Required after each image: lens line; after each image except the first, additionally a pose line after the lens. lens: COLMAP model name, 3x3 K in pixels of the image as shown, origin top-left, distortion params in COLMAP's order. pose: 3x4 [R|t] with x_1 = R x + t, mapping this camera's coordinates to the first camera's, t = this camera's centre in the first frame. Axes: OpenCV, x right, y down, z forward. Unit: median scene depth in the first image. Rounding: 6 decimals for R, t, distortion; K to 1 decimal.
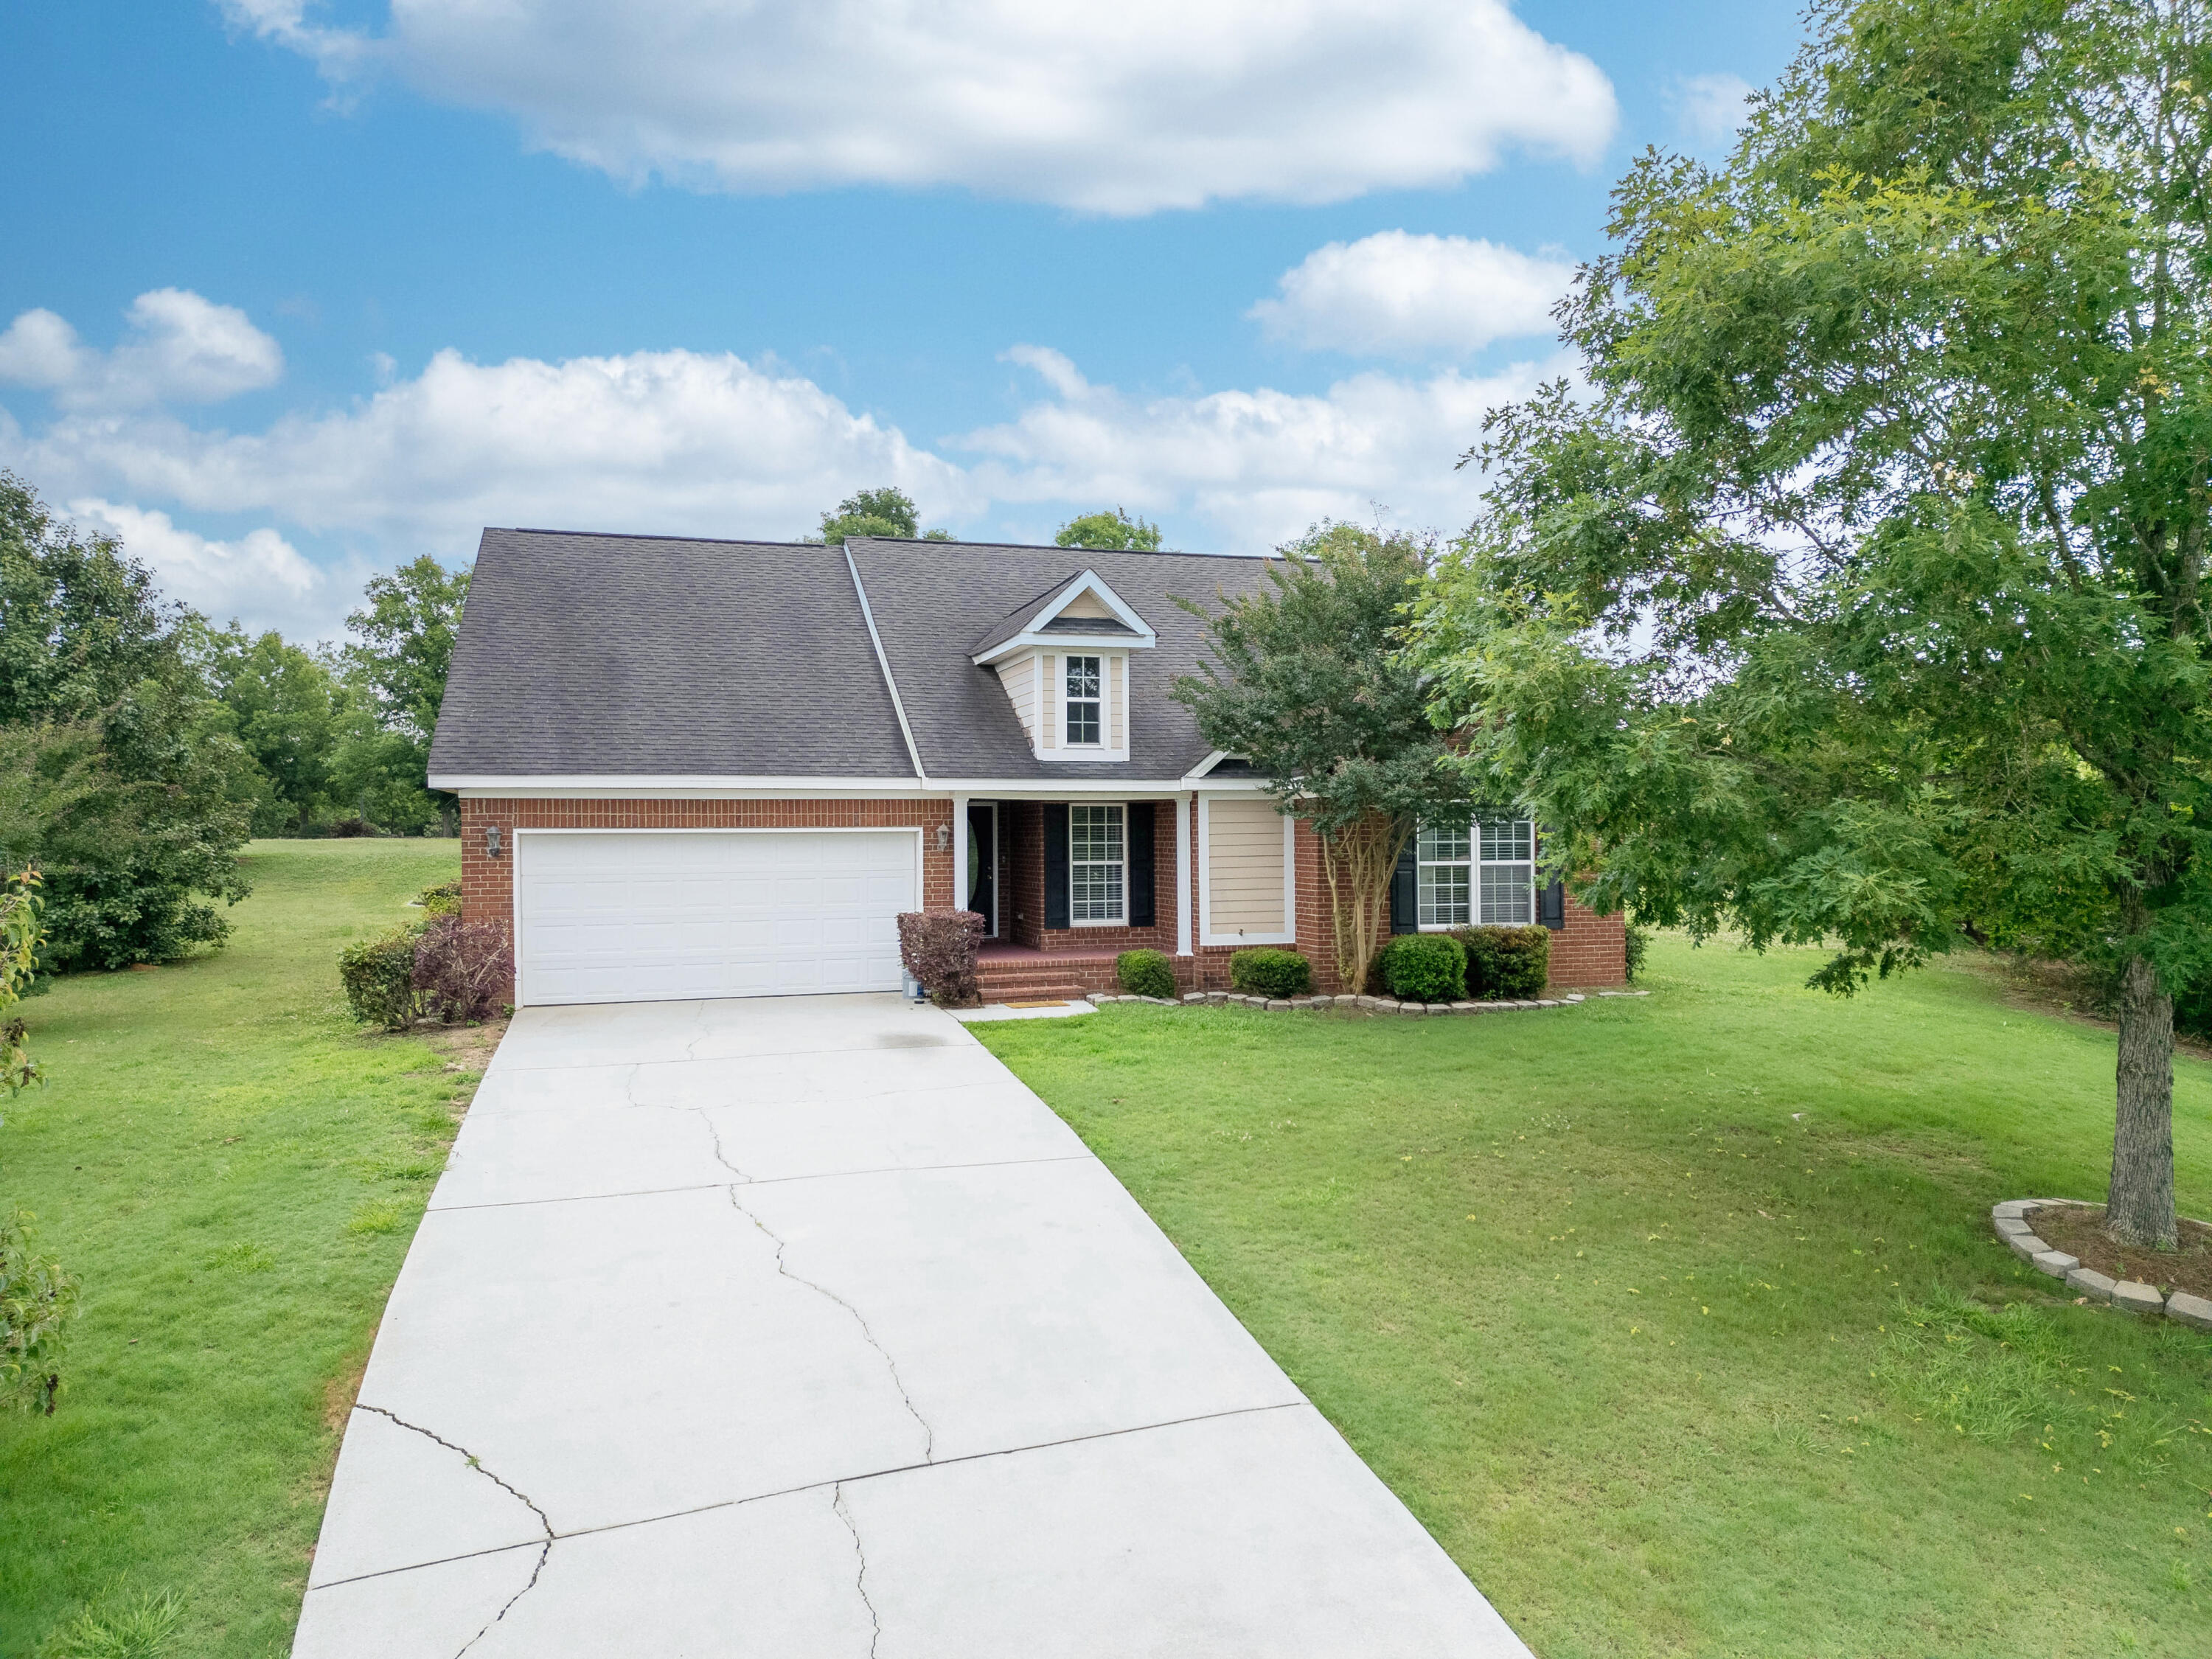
lens RADIAL K [[1534.9, 0, 1109.8], [0, 1534.9, 830.2], [0, 0, 1]] dist [0.078119, -0.077017]
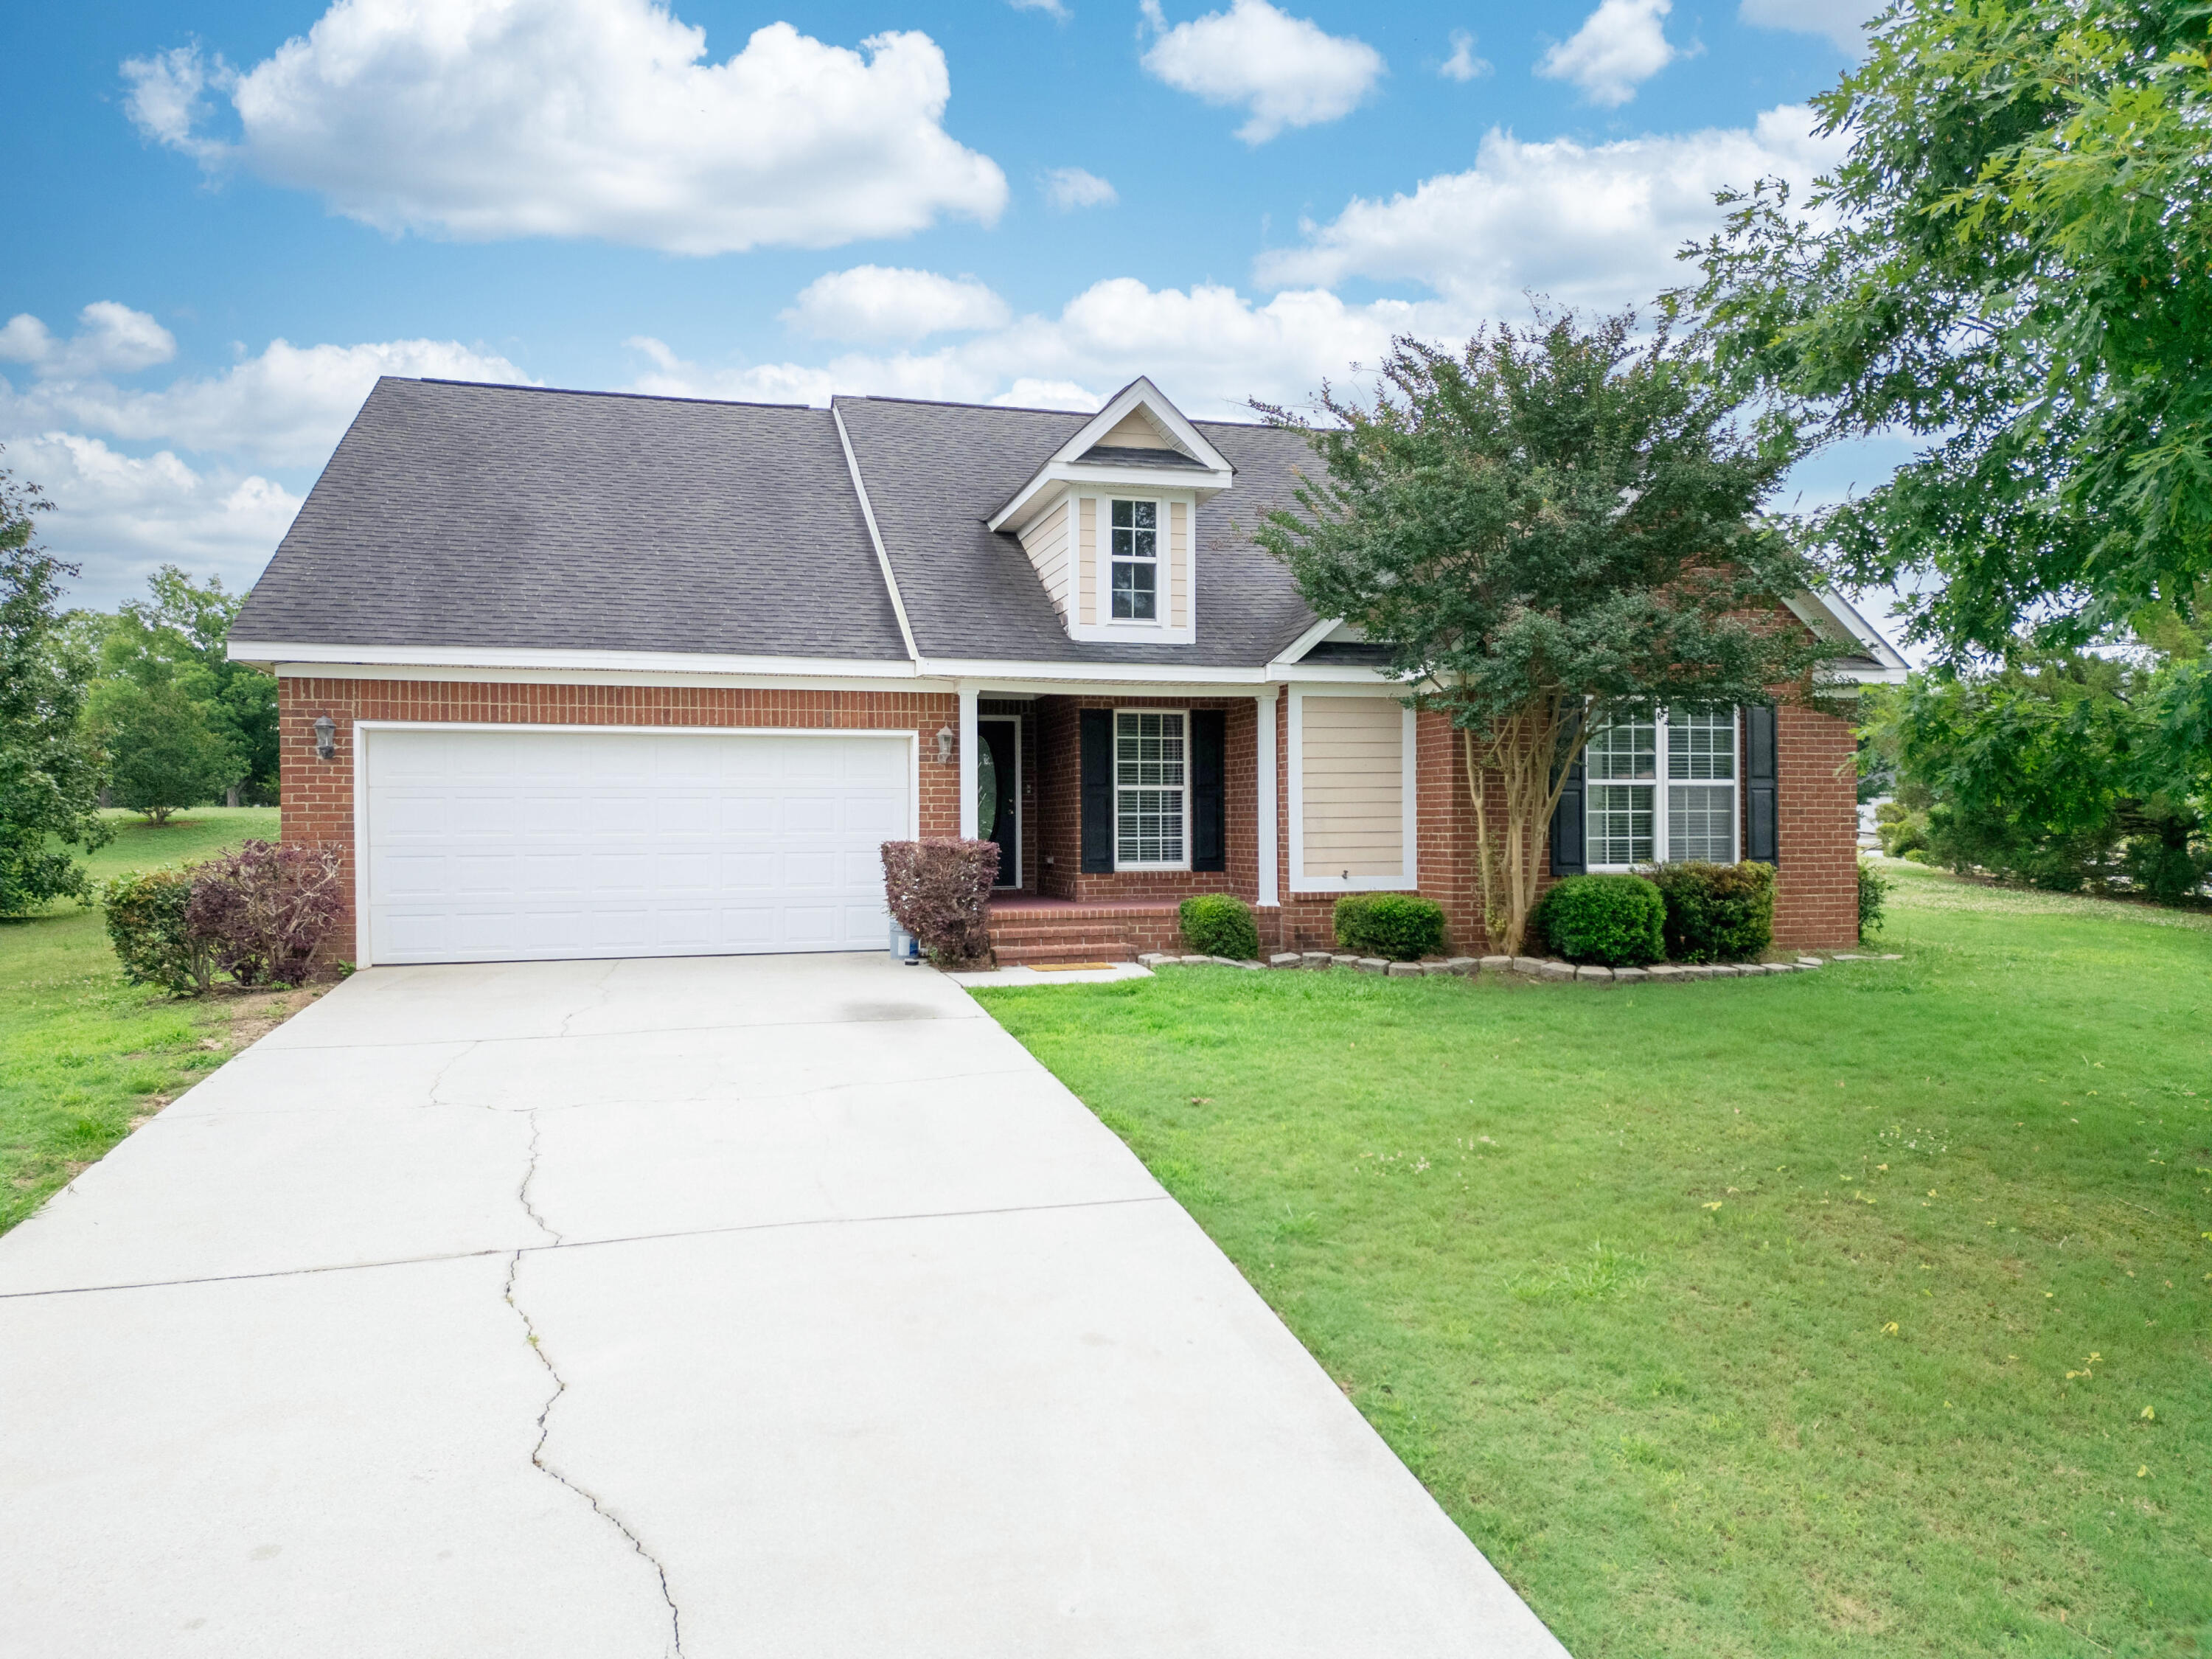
lens RADIAL K [[1547.1, 0, 1106.0], [0, 1547.1, 829.5], [0, 0, 1]] dist [0.066950, -0.073976]
pose [[0.999689, 0.001353, -0.024920, -0.012465], [-0.001257, 0.999992, 0.003896, 0.044475], [0.024925, -0.003863, 0.999682, 0.260558]]
